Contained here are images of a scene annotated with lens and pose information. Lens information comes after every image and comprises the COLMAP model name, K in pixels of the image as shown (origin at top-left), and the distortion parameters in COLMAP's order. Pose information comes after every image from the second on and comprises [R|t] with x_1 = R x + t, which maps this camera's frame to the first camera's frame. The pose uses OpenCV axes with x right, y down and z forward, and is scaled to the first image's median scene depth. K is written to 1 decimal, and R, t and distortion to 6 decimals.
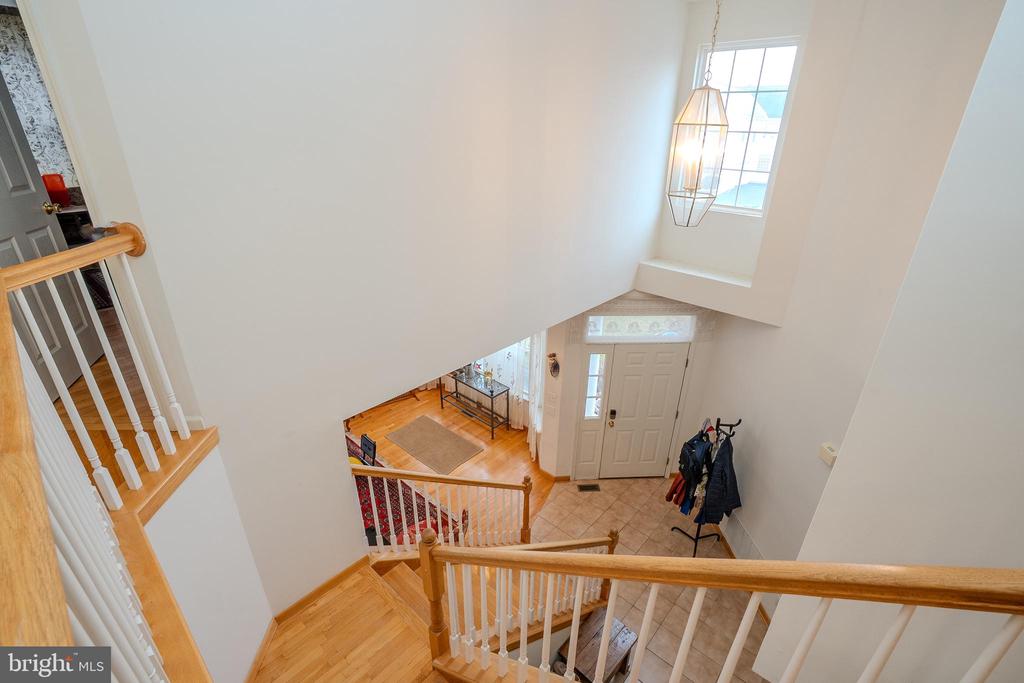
lens RADIAL K [[469.0, 0, 510.8], [0, 469.0, 343.5], [0, 0, 1]] dist [-0.067823, 0.026596]
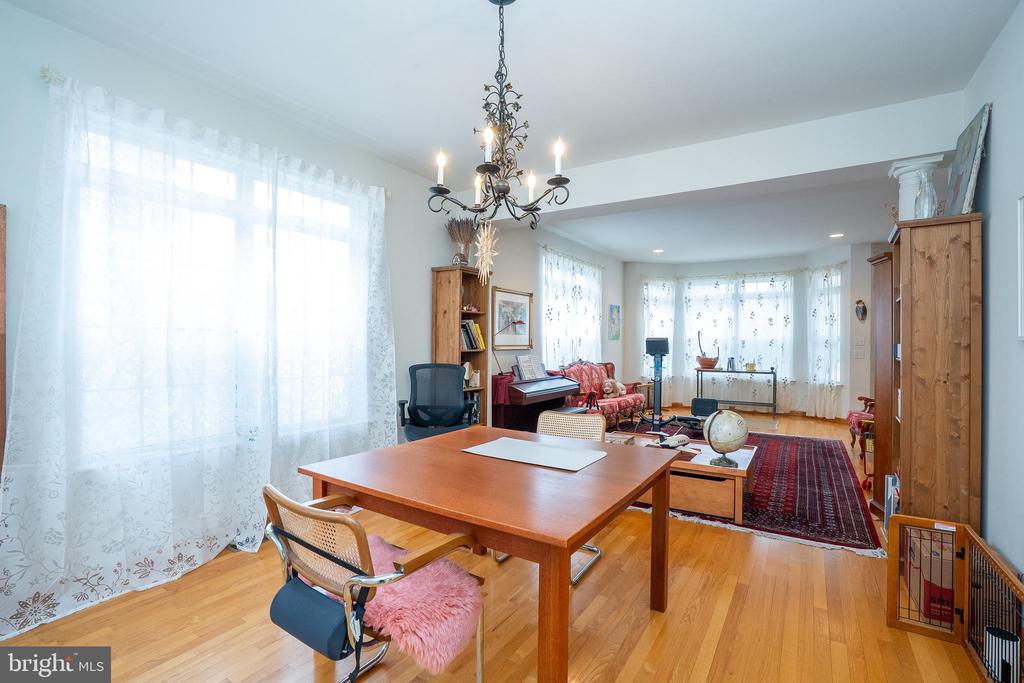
lens RADIAL K [[464.1, 0, 512.0], [0, 464.1, 341.5], [0, 0, 1]] dist [-0.054656, 0.016169]
pose [[0.986927, -0.005663, 0.161067, -1.052016], [0.074172, 0.903215, -0.422730, 0.578704], [-0.143084, 0.429150, 0.891828, 0.082339]]
